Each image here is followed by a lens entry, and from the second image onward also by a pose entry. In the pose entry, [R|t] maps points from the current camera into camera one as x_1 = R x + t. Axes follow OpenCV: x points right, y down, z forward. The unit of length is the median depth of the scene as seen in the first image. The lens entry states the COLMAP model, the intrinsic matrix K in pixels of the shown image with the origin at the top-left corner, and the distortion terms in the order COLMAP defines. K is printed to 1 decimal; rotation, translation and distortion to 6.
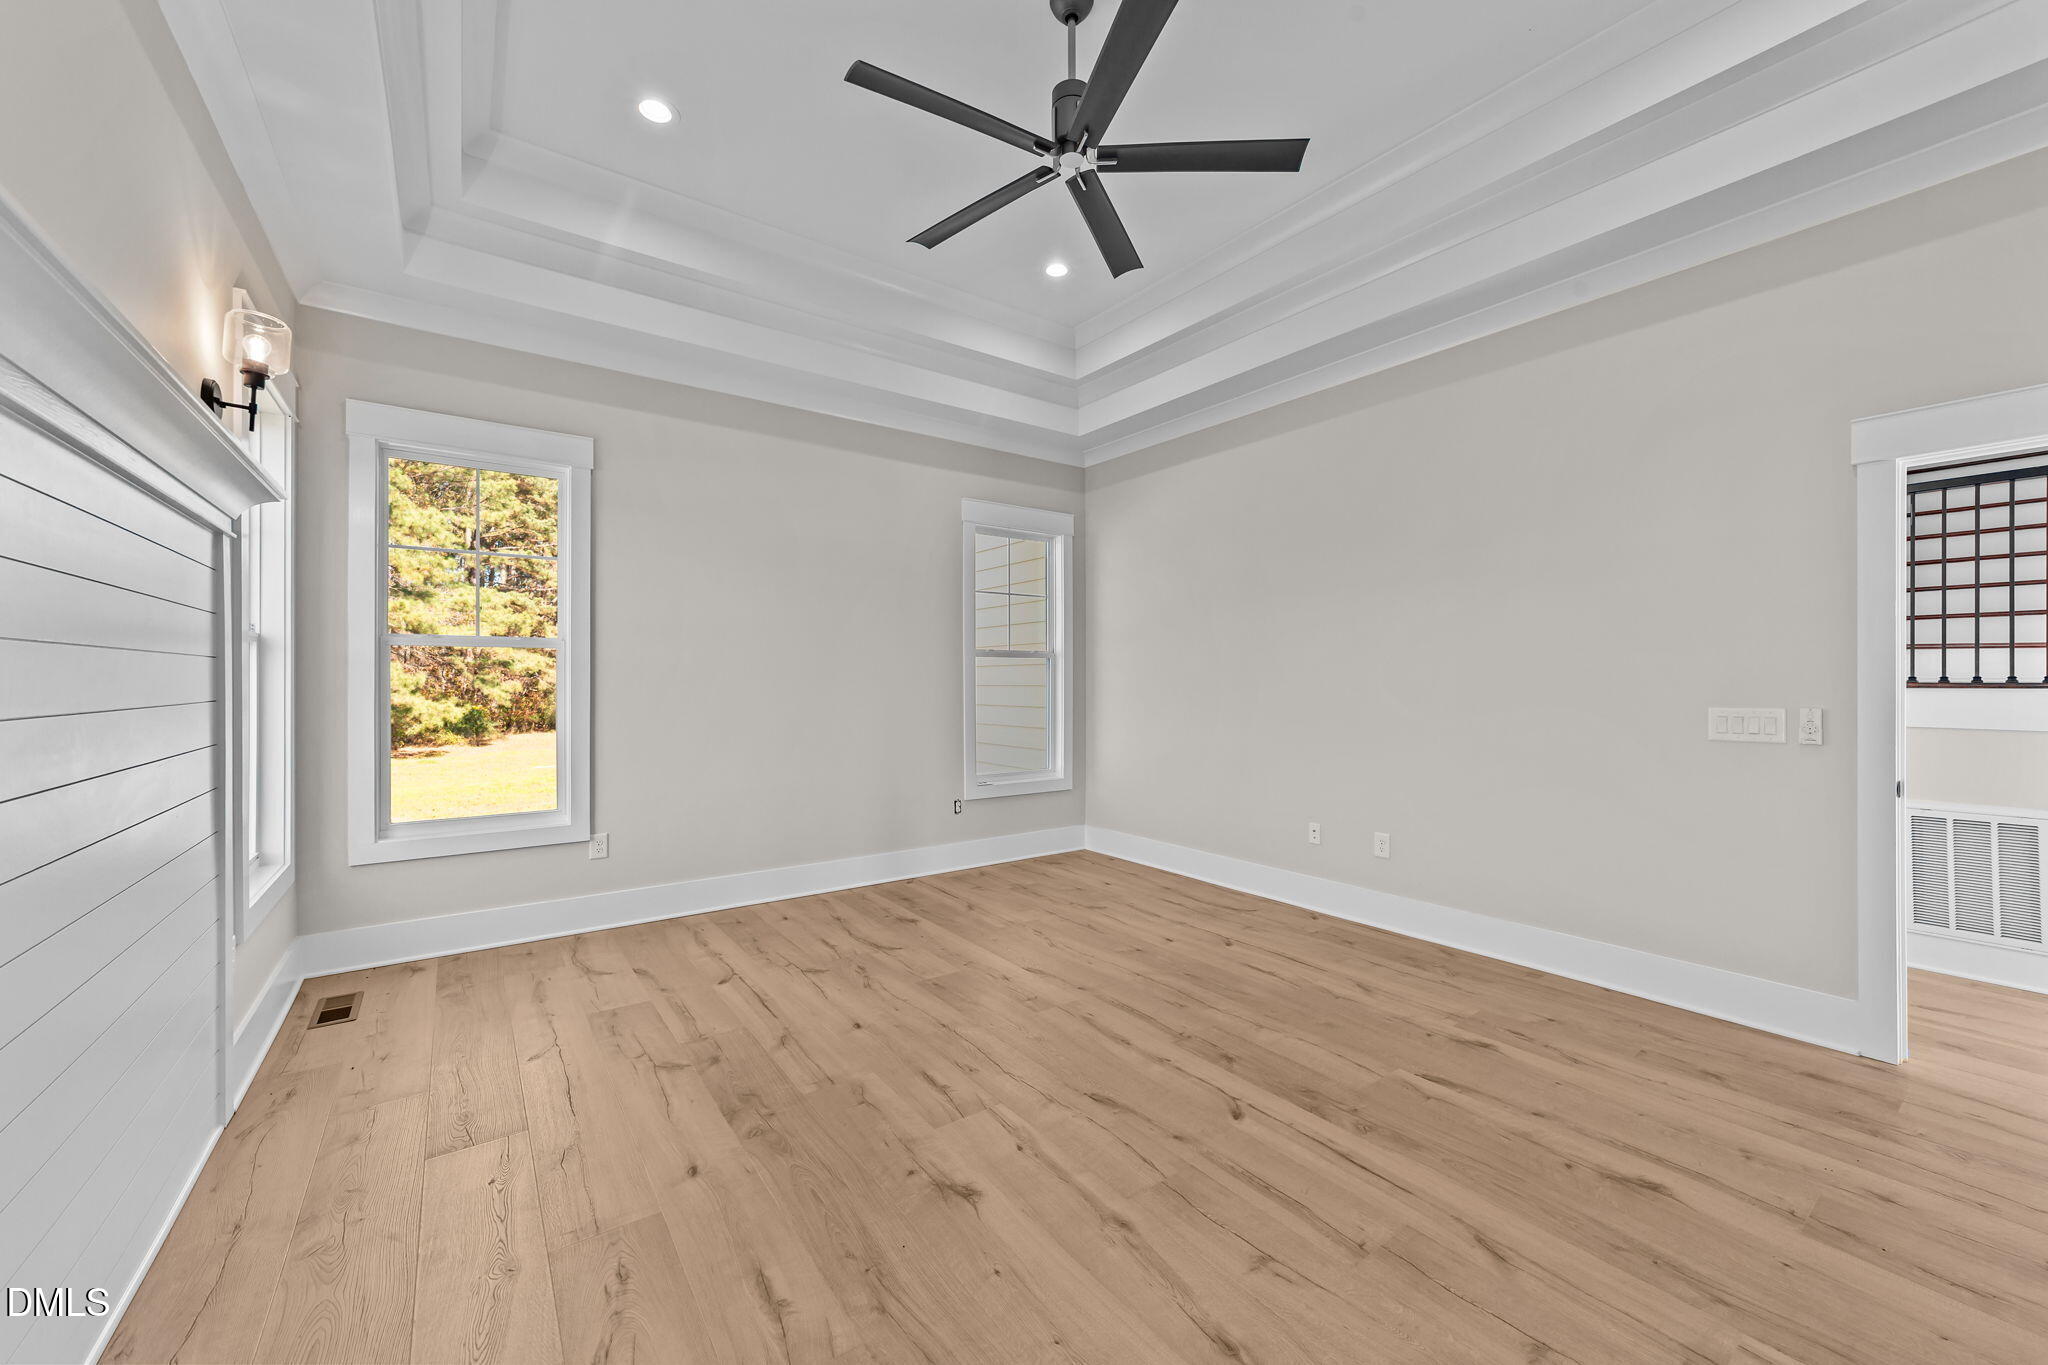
lens RADIAL K [[786.3, 0, 1021.4], [0, 786.3, 679.8], [0, 0, 1]] dist [-0.002290, 0.000722]
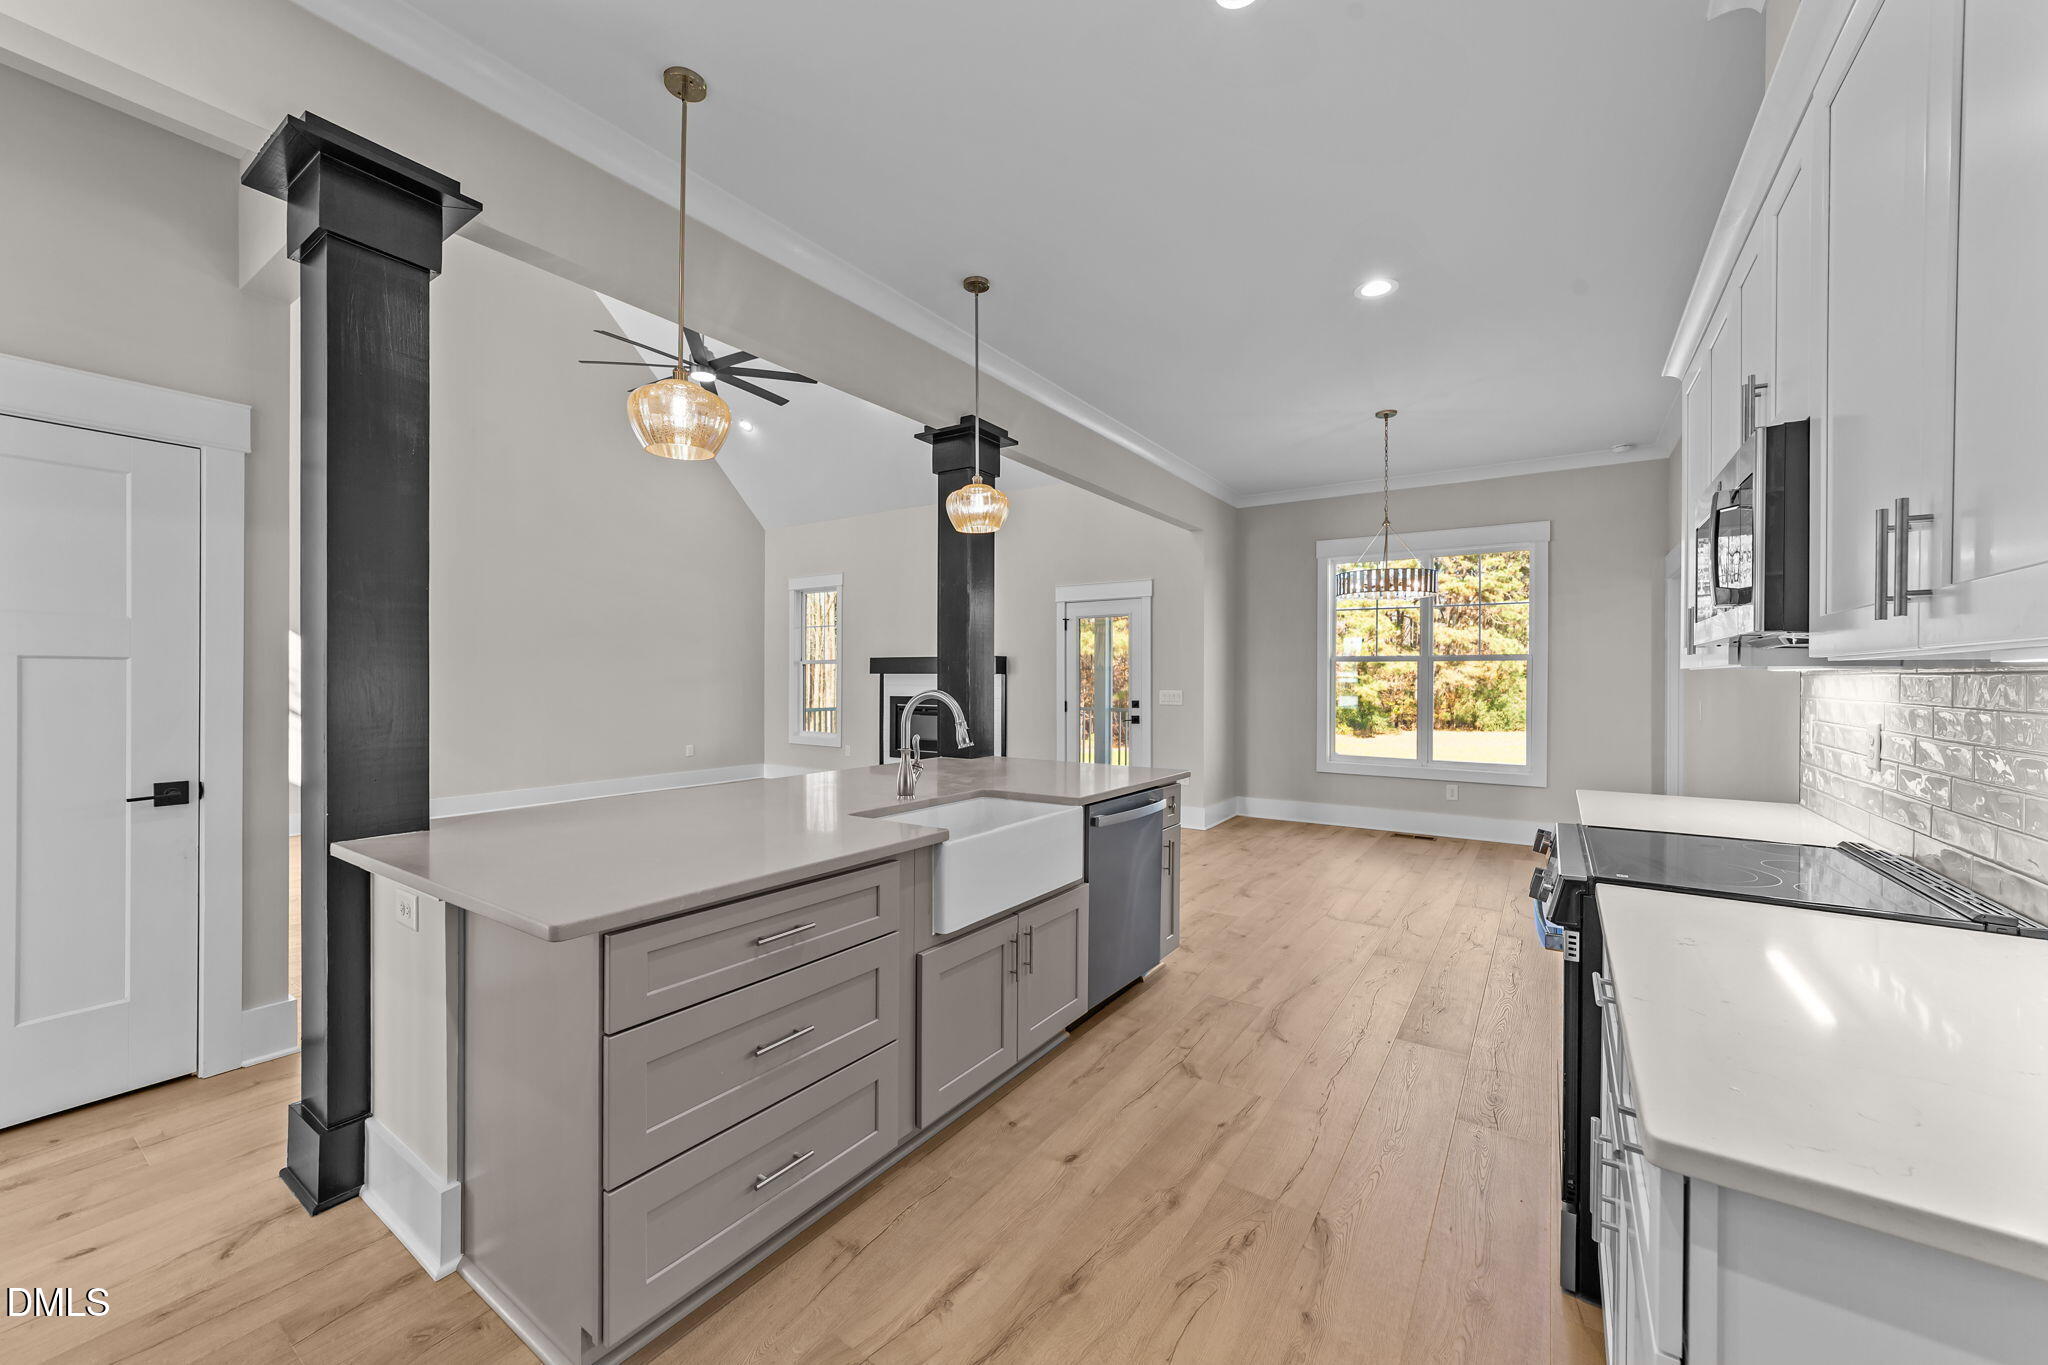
lens RADIAL K [[786.3, 0, 1016.2], [0, 786.3, 685.8], [0, 0, 1]] dist [-0.002290, 0.000722]
pose [[0.357007, 0.007590, -0.934071, 1.006641], [-0.008457, 0.999952, 0.004893, 0.018634], [0.934064, 0.006153, 0.357054, 0.439930]]
